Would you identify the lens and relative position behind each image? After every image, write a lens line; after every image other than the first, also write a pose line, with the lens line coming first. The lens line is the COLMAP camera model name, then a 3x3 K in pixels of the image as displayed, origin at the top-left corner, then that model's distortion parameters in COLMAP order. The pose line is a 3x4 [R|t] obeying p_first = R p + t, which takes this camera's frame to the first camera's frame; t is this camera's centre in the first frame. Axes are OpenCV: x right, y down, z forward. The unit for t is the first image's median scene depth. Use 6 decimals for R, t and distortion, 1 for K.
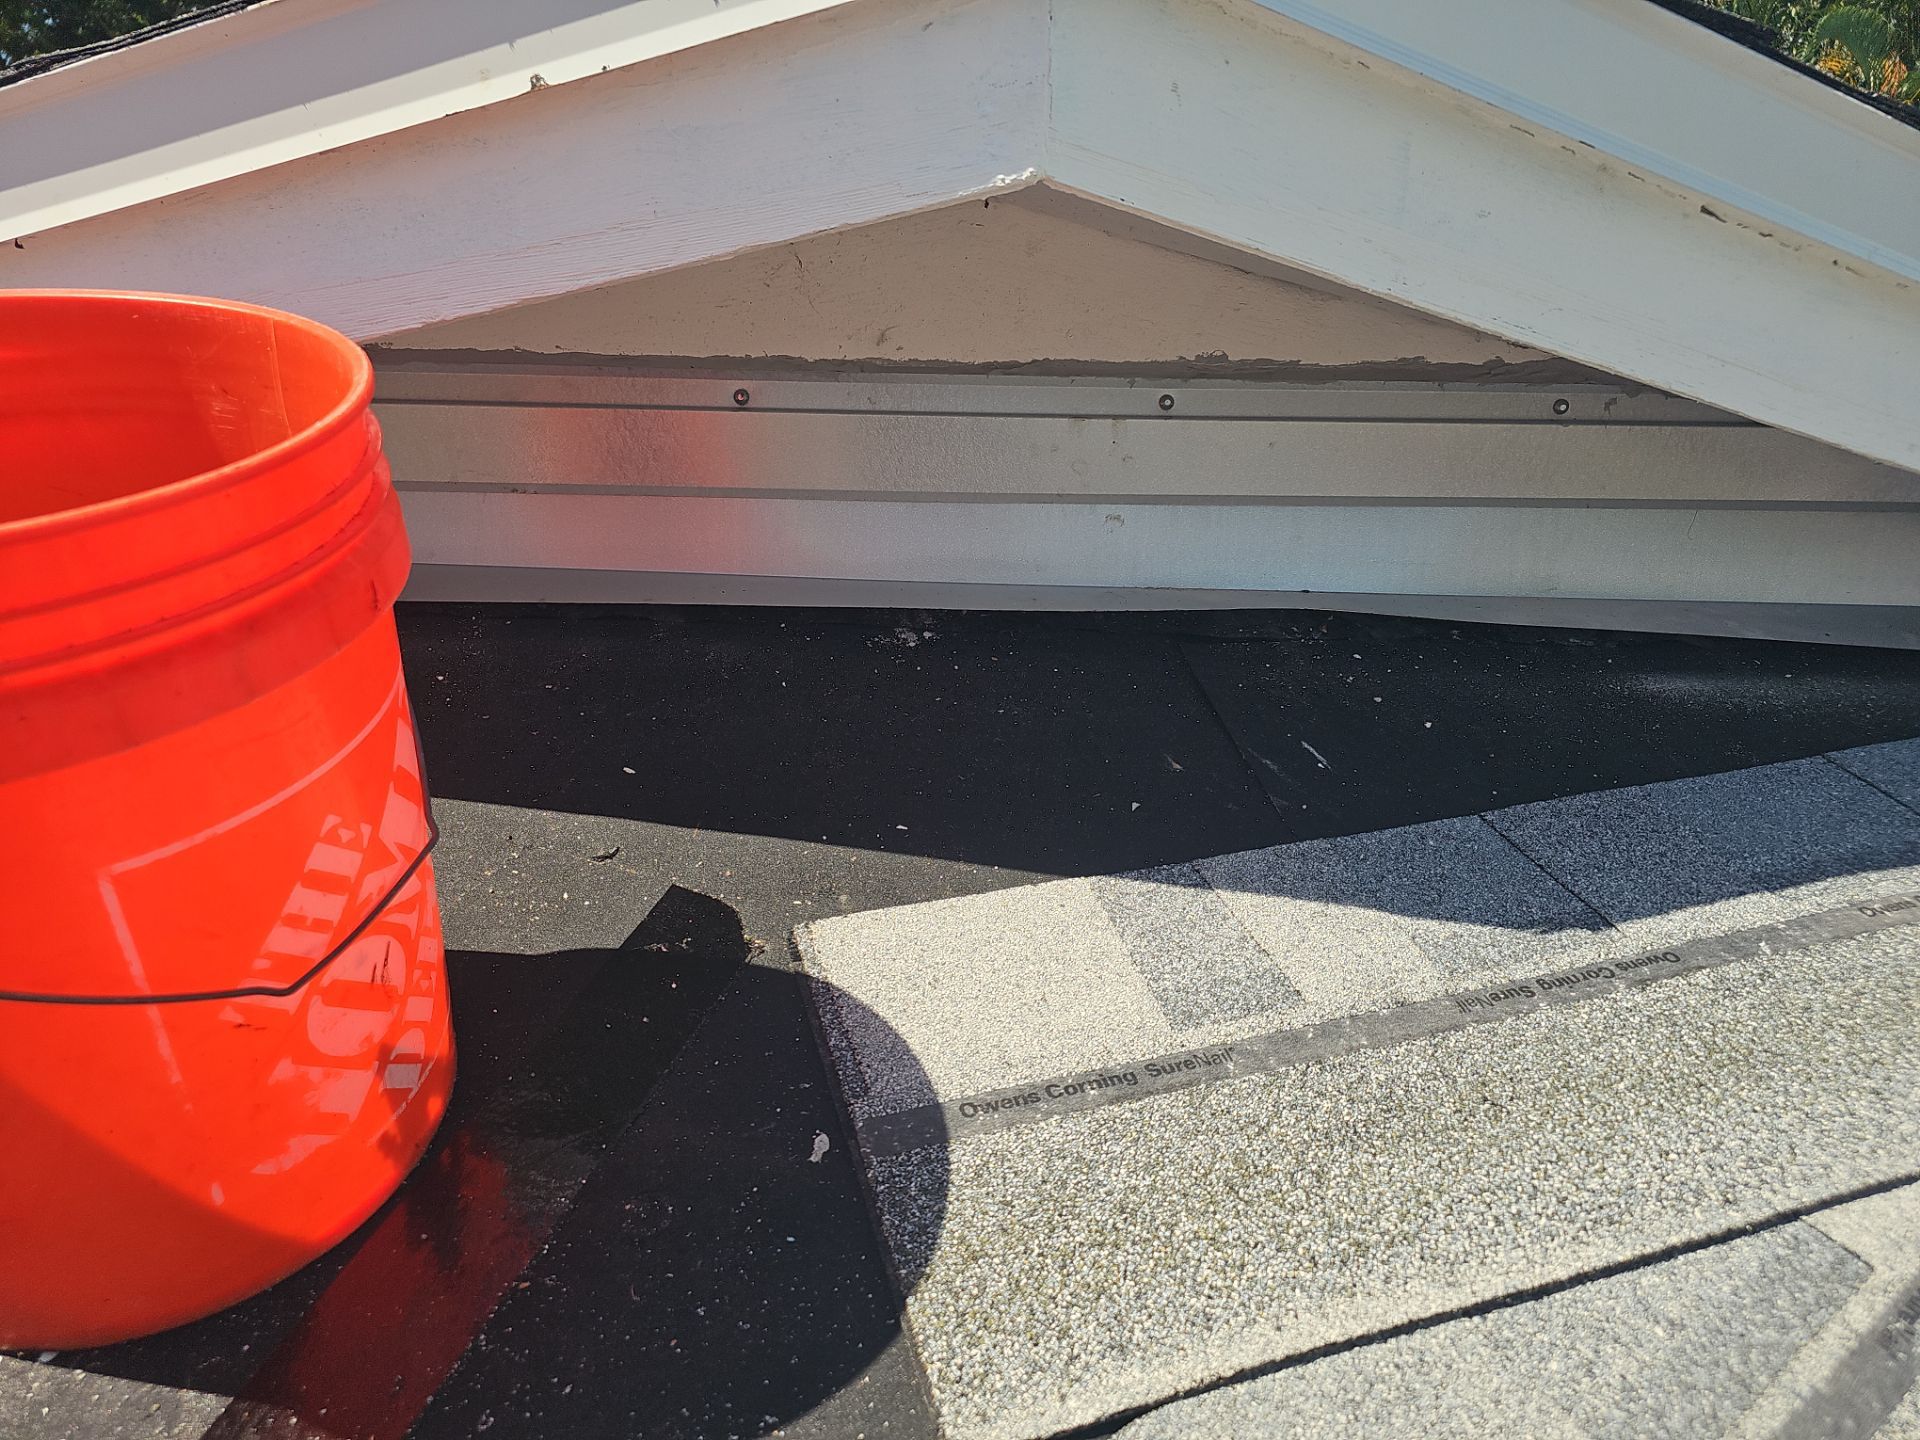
lens RADIAL K [[1359.5, 0, 960.0], [0, 1359.5, 720.0], [0, 0, 1]] dist [0.031720, -0.034349]
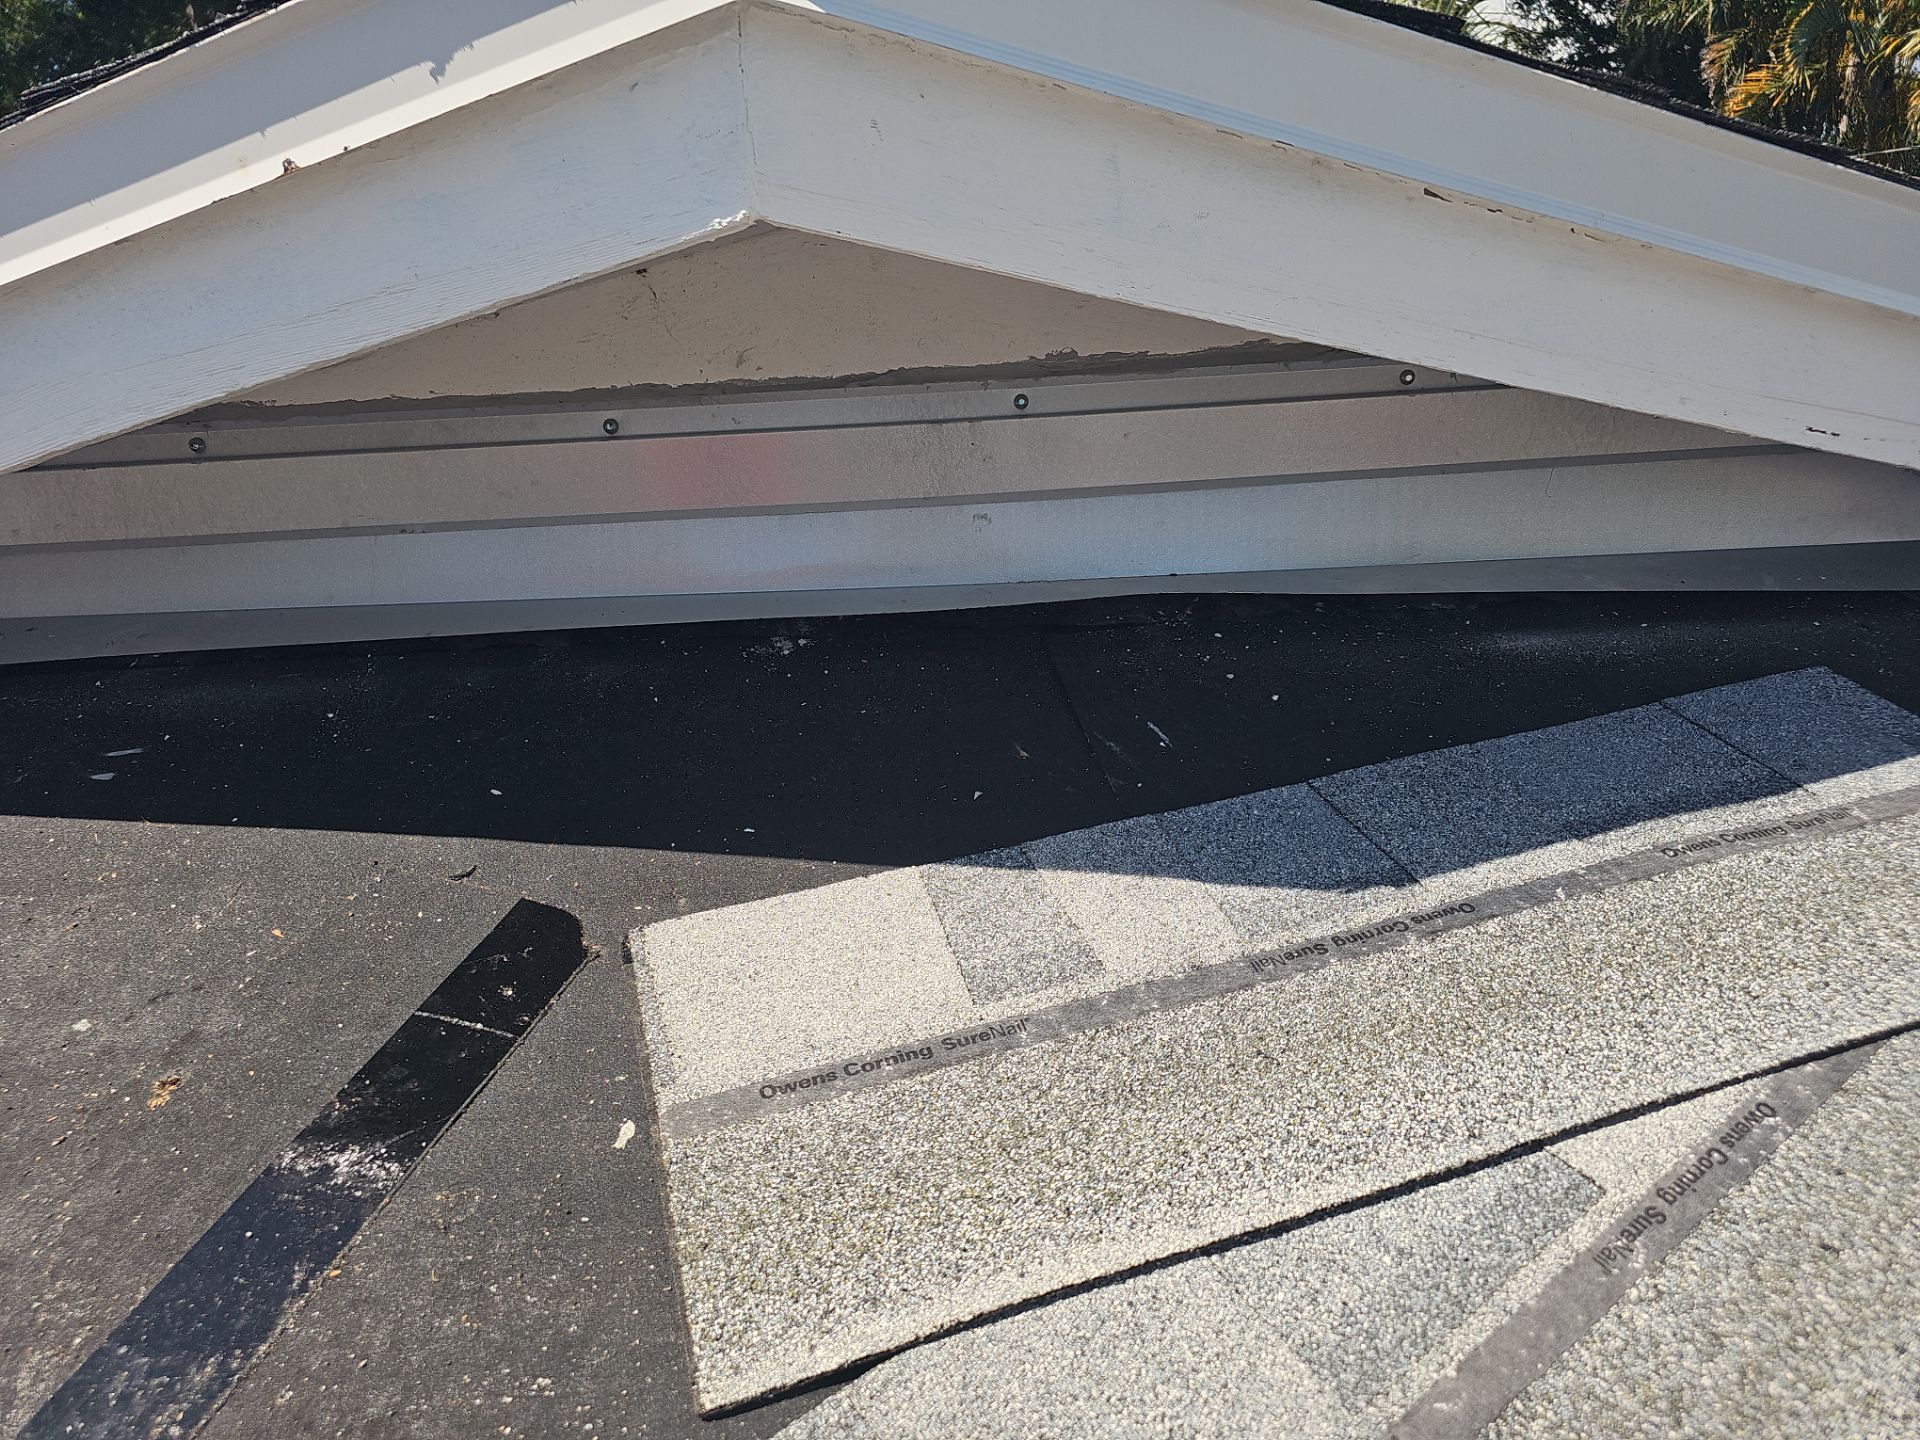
lens RADIAL K [[1367.1, 0, 960.0], [0, 1367.1, 720.0], [0, 0, 1]] dist [0.054047, -0.076172]
pose [[0.997246, -0.065858, -0.034119, 0.210211], [0.065988, 0.997817, 0.002691, 0.002792], [0.033868, -0.004935, 0.999414, -0.068372]]
